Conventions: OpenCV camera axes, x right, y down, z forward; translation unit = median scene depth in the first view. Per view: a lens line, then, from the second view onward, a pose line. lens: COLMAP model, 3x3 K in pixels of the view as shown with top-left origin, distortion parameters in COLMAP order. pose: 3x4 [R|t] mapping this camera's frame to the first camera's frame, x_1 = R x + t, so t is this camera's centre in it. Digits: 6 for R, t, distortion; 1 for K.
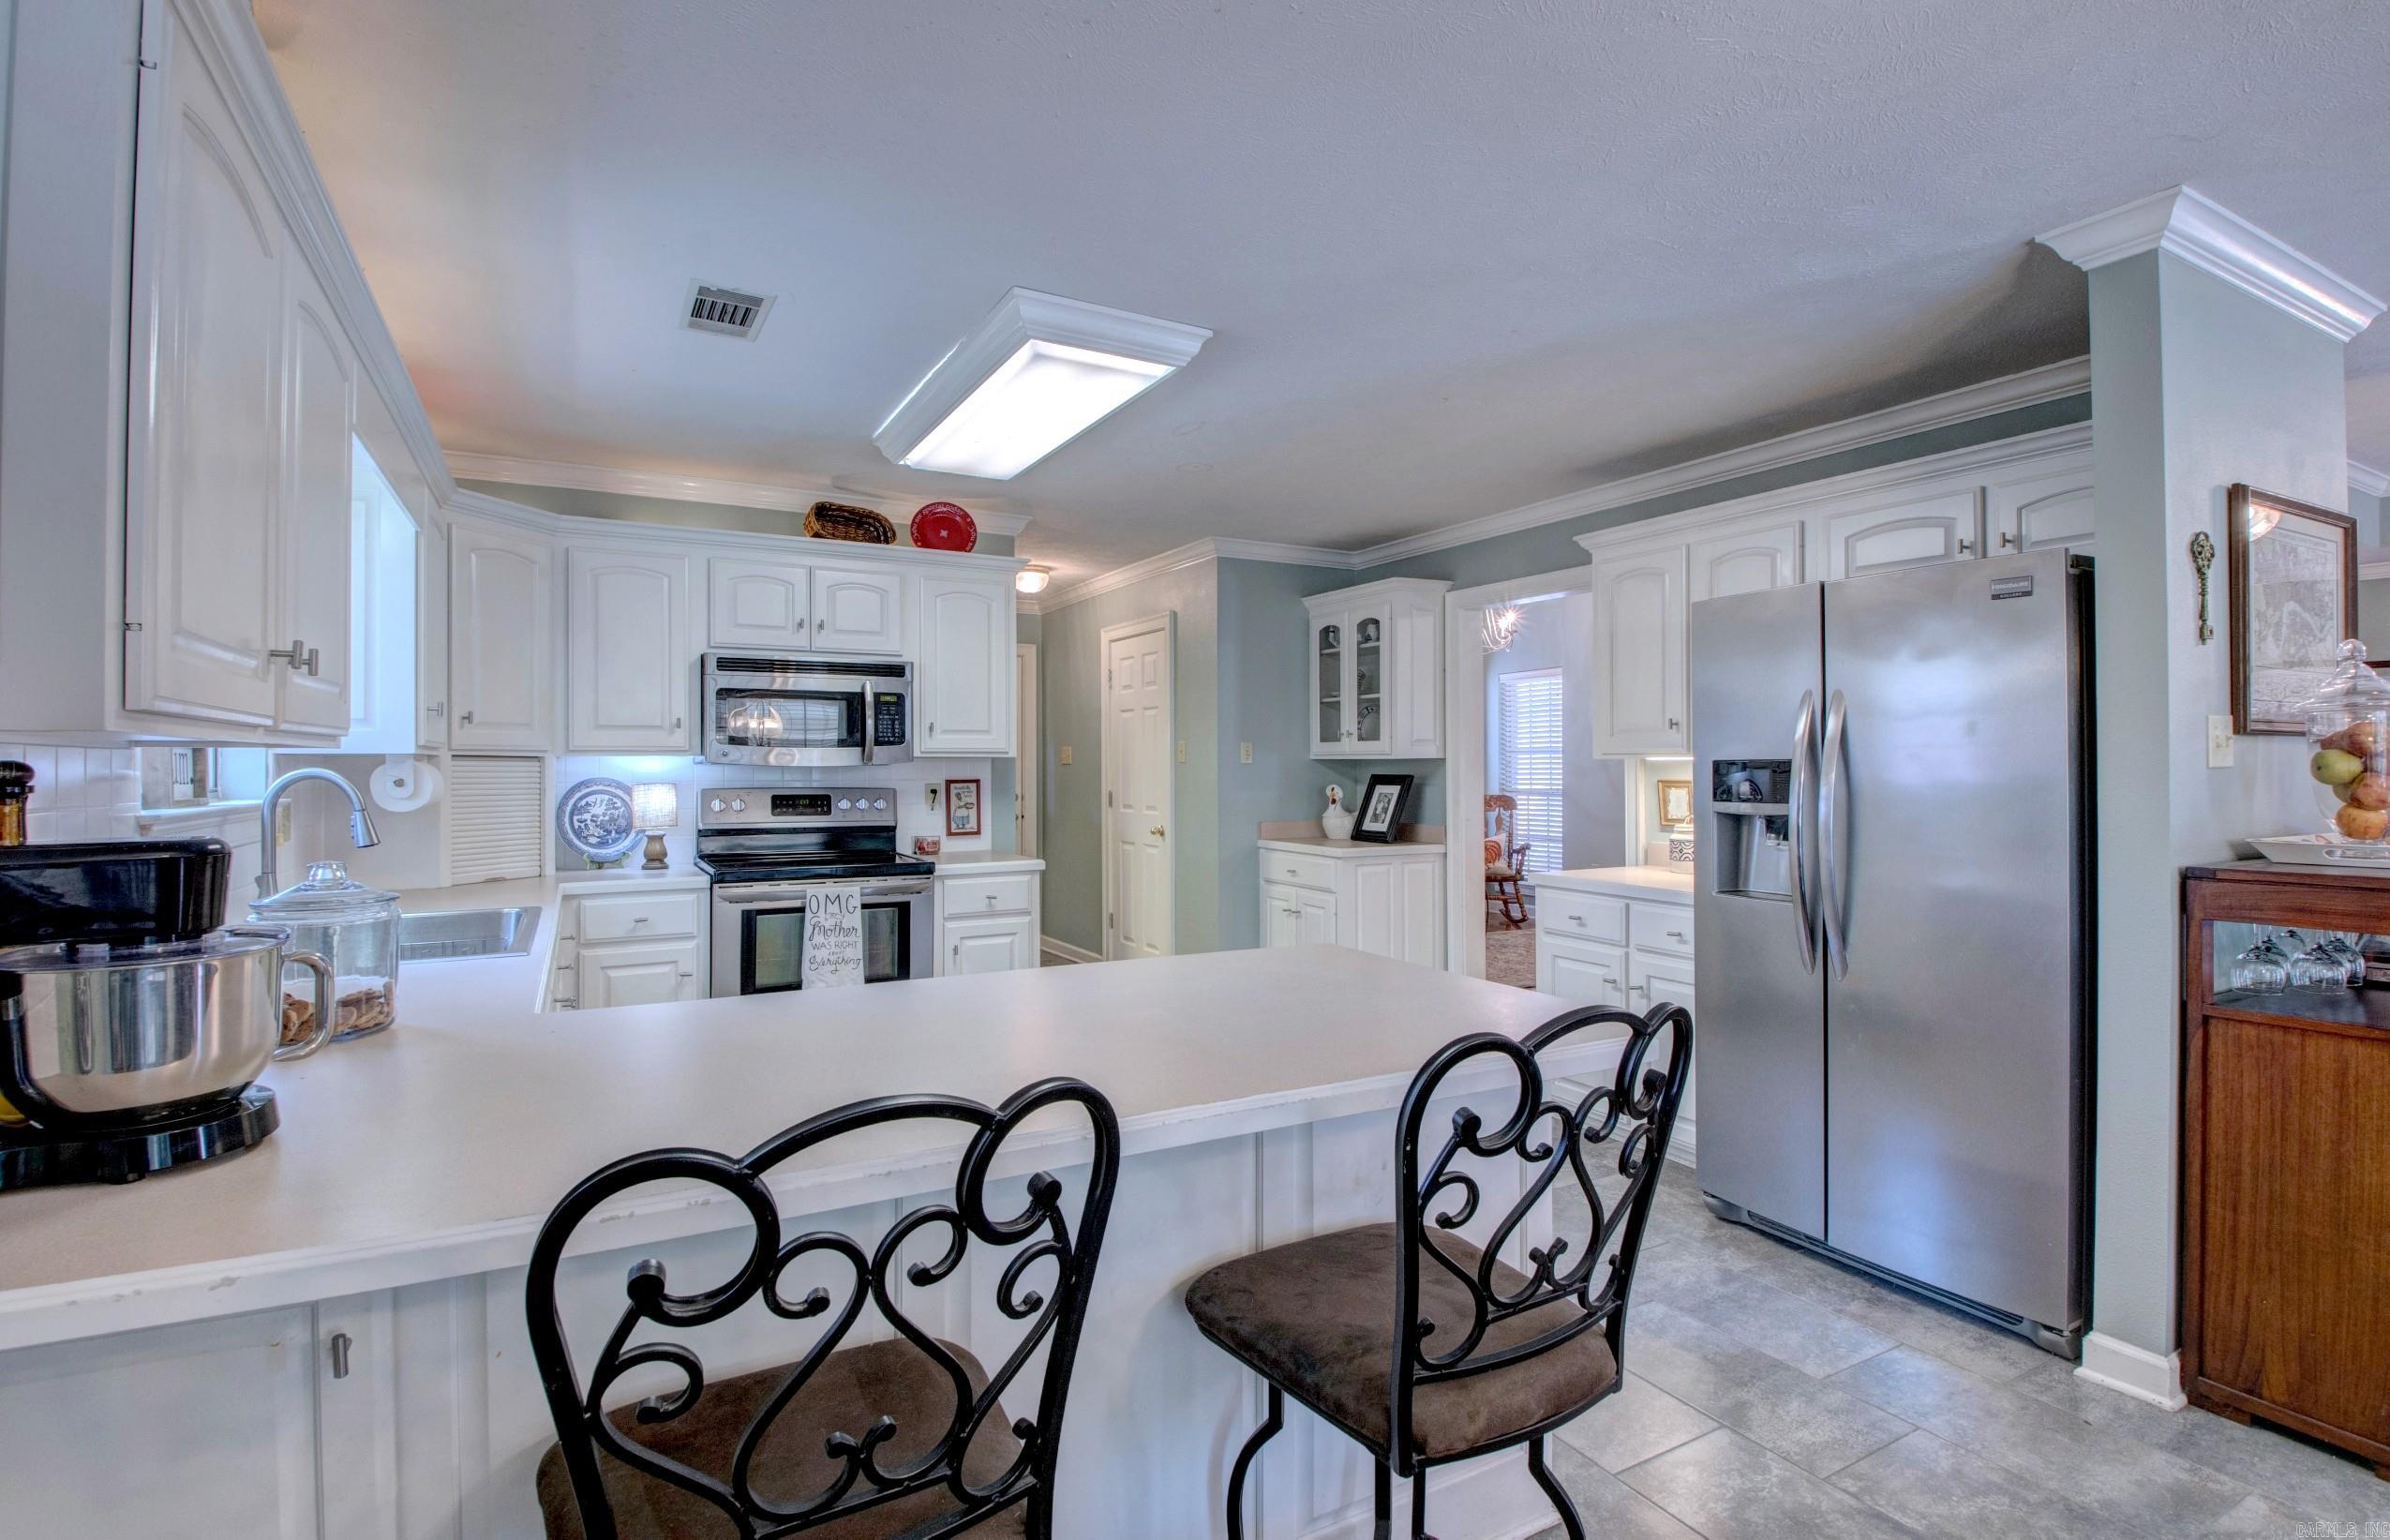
lens RADIAL K [[1066.2, 0, 1195.0], [0, 1066.2, 770.0], [0, 0, 1]] dist [0.001875, -0.053846]
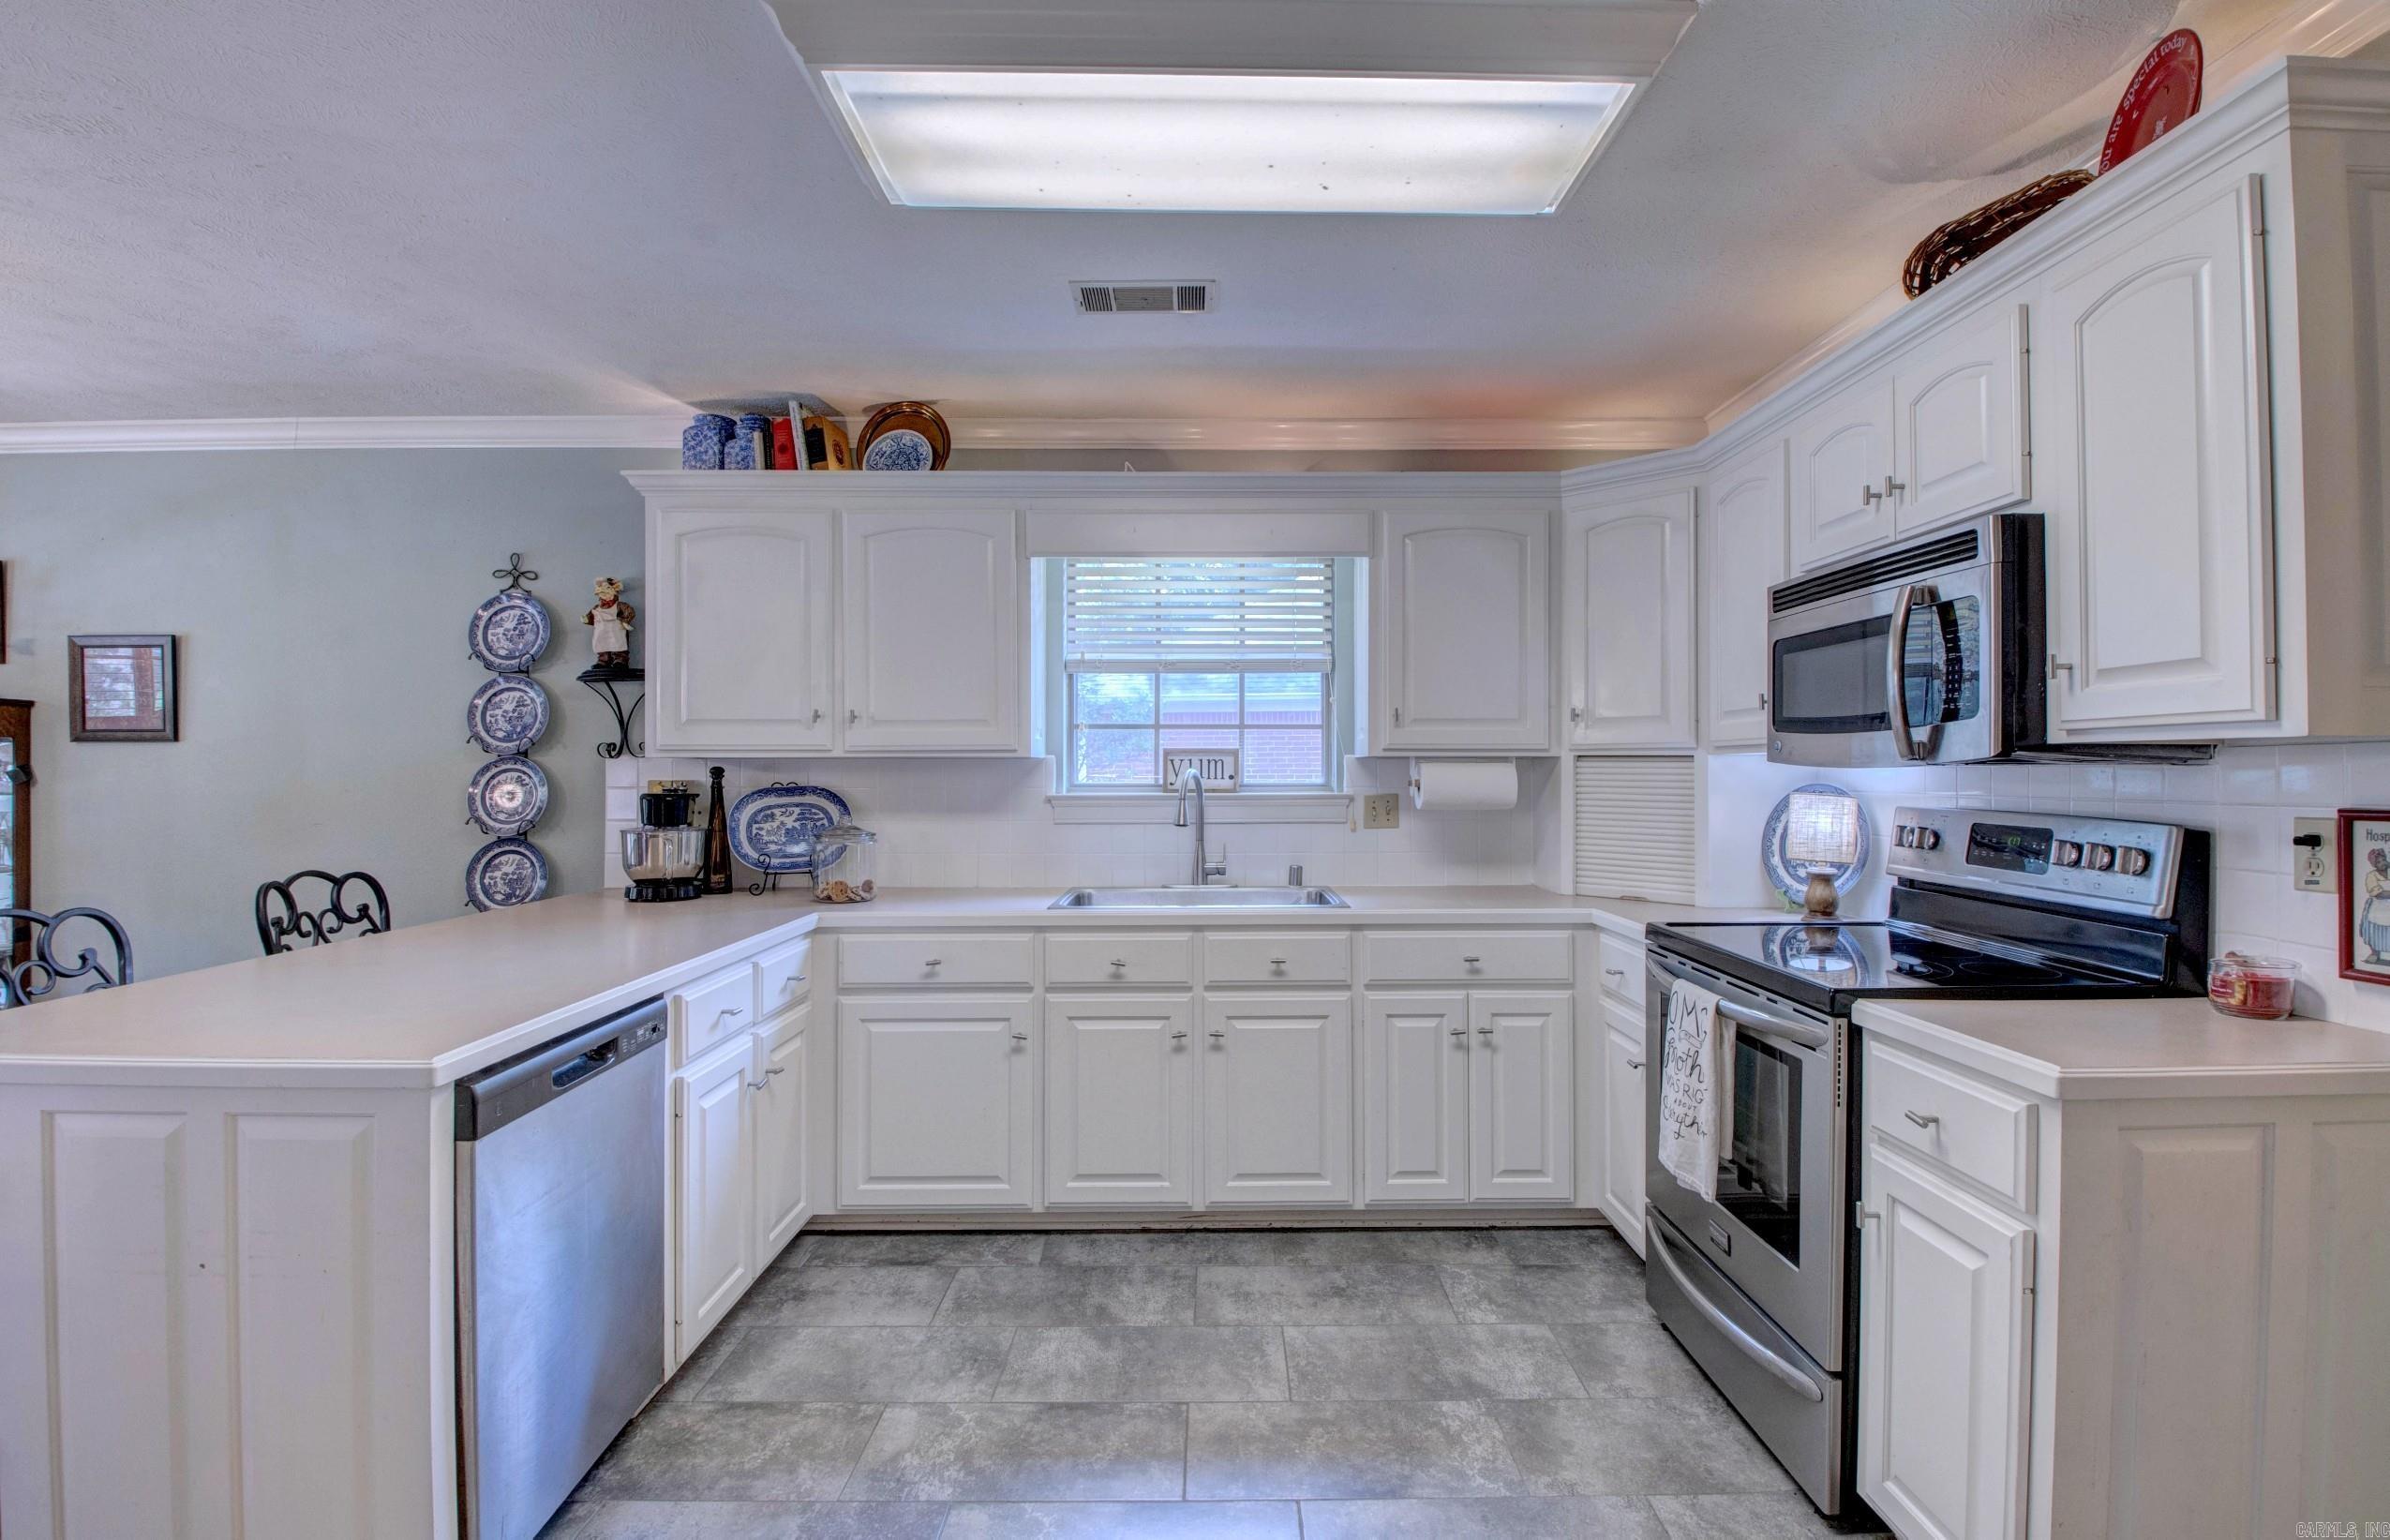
lens RADIAL K [[1132.2, 0, 1265.7], [0, 1132.2, 767.3], [0, 0, 1]] dist [0.044216, -0.052042]
pose [[-0.458145, 0.002119, -0.888875, 0.249720], [-0.000794, 0.999996, 0.002793, -0.004468], [0.888877, 0.001985, -0.458141, 0.918727]]
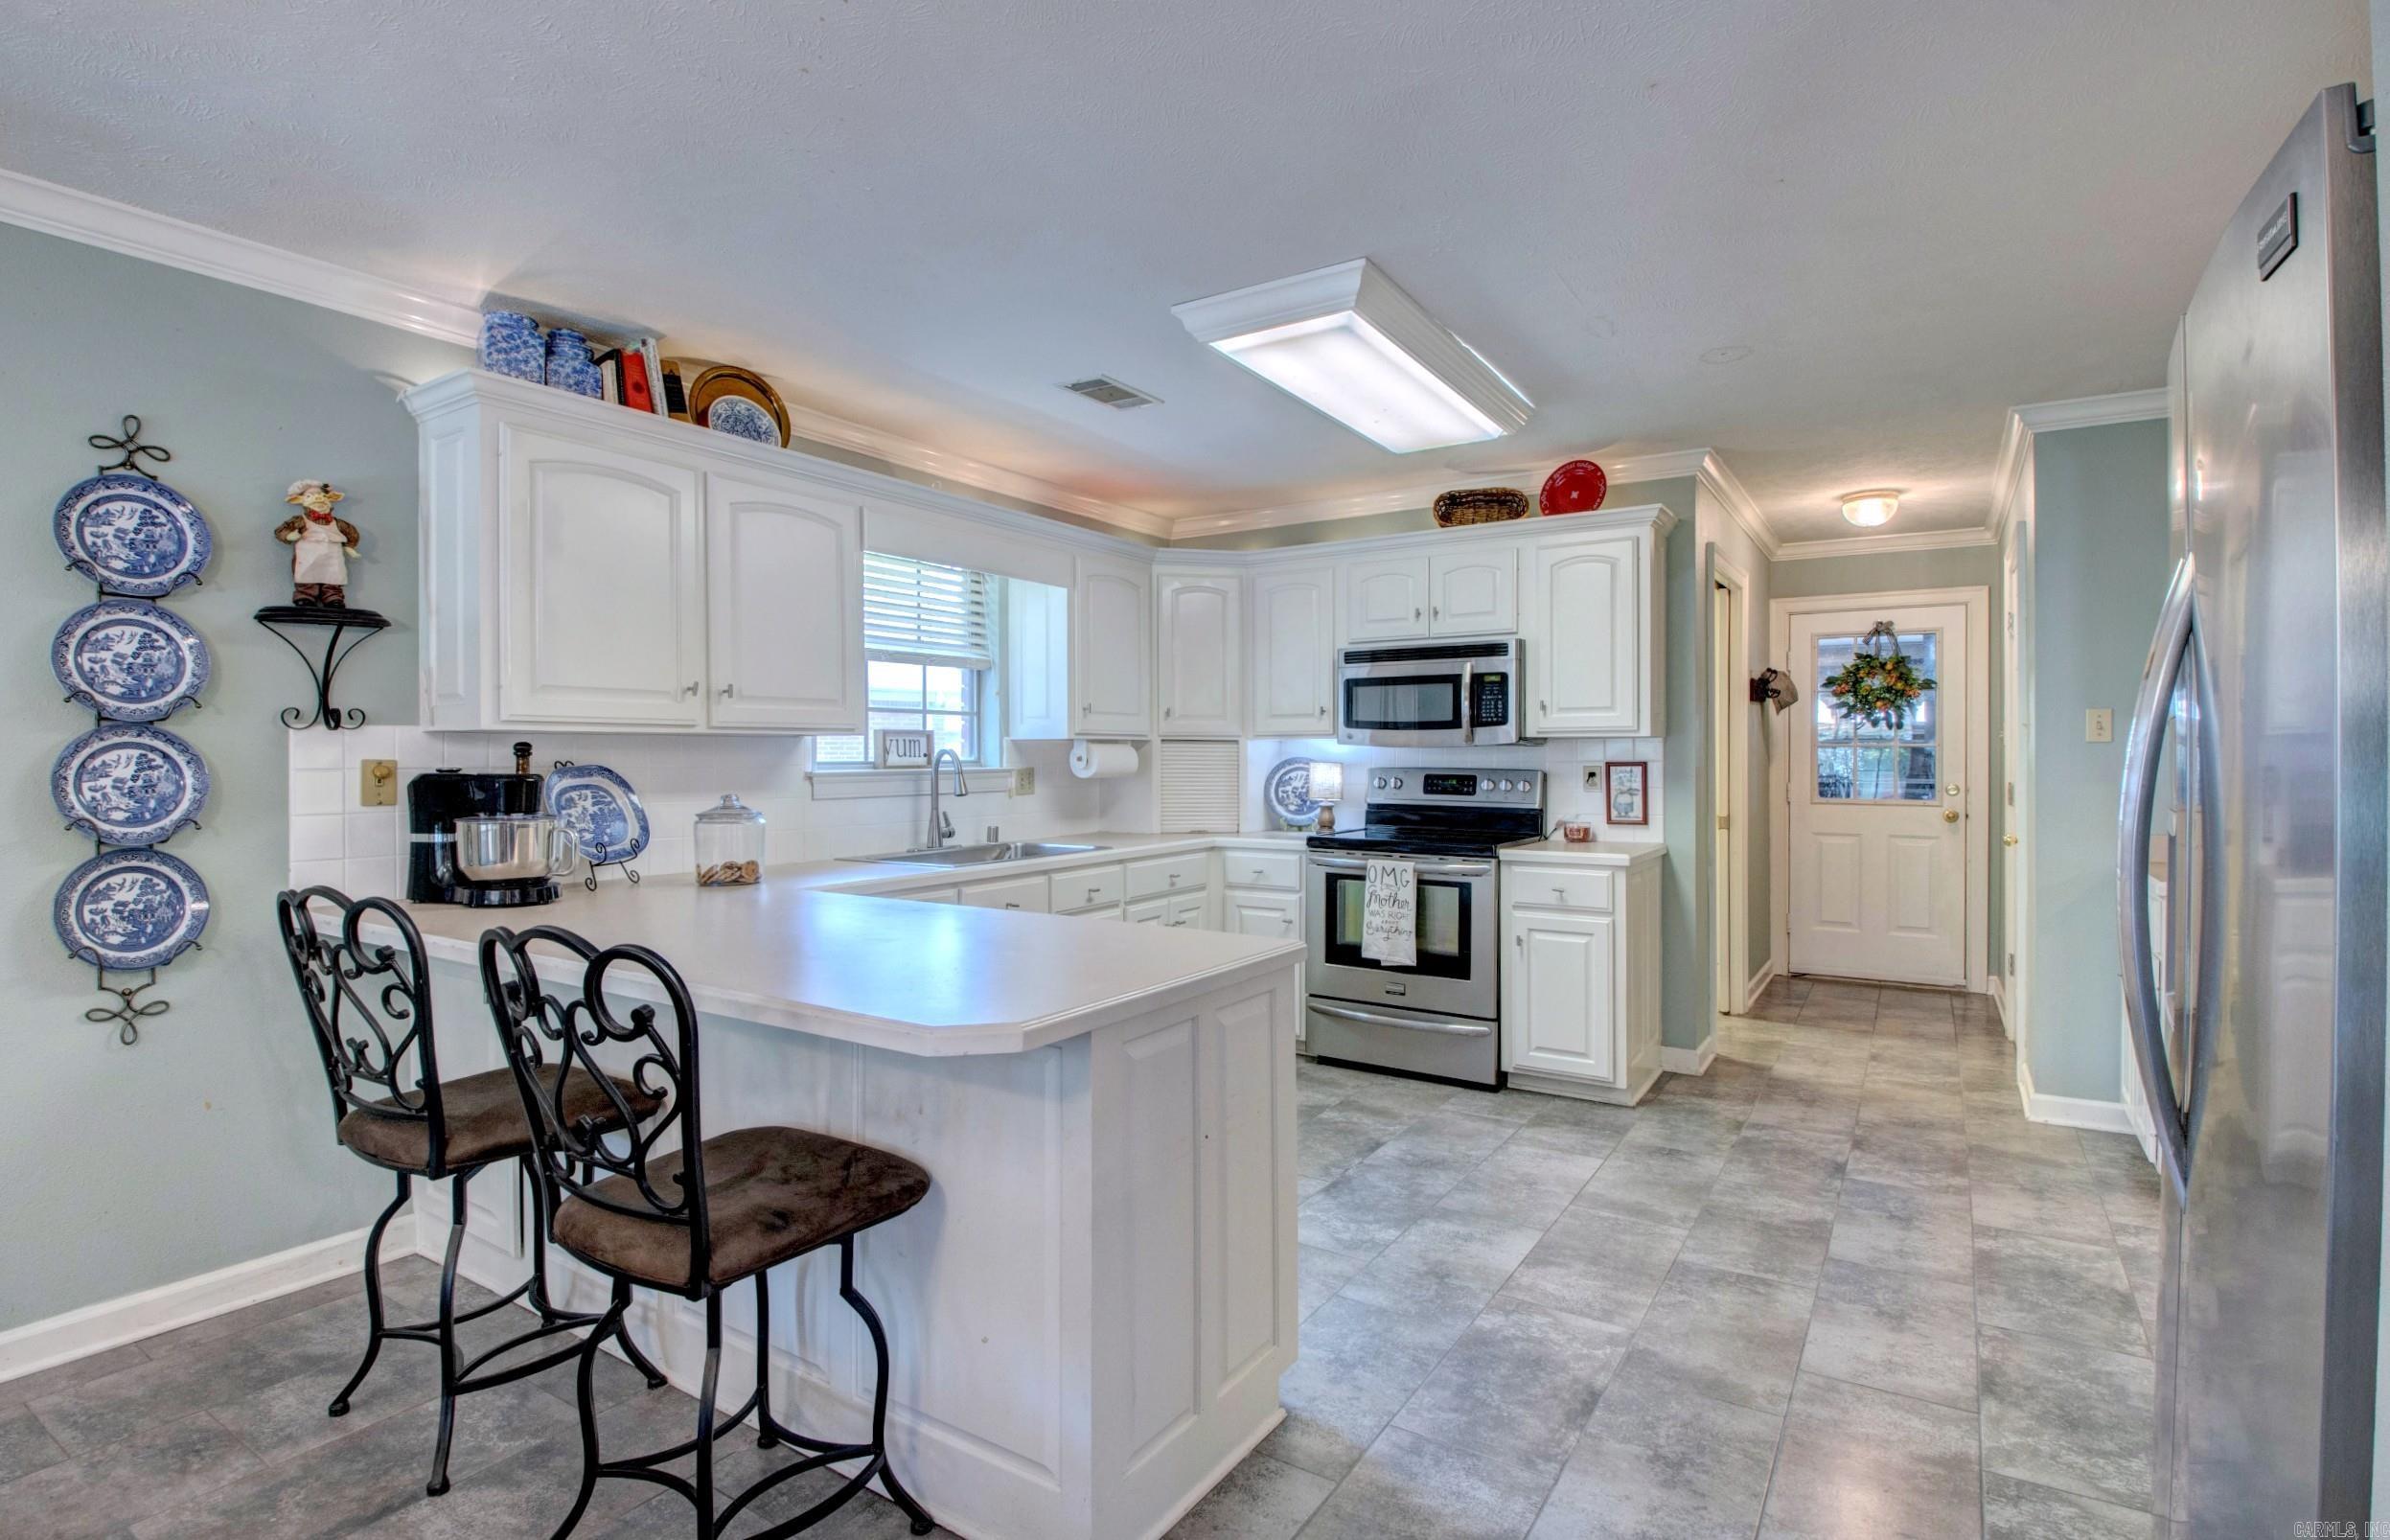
lens RADIAL K [[1111.8, 0, 1168.4], [0, 1111.8, 764.9], [0, 0, 1]] dist [0.003723, -0.024709]
pose [[0.471132, 0.010560, -0.881999, 0.458722], [-0.003064, 0.999942, 0.010335, 0.003127], [0.882057, -0.002167, 0.471137, 0.240062]]
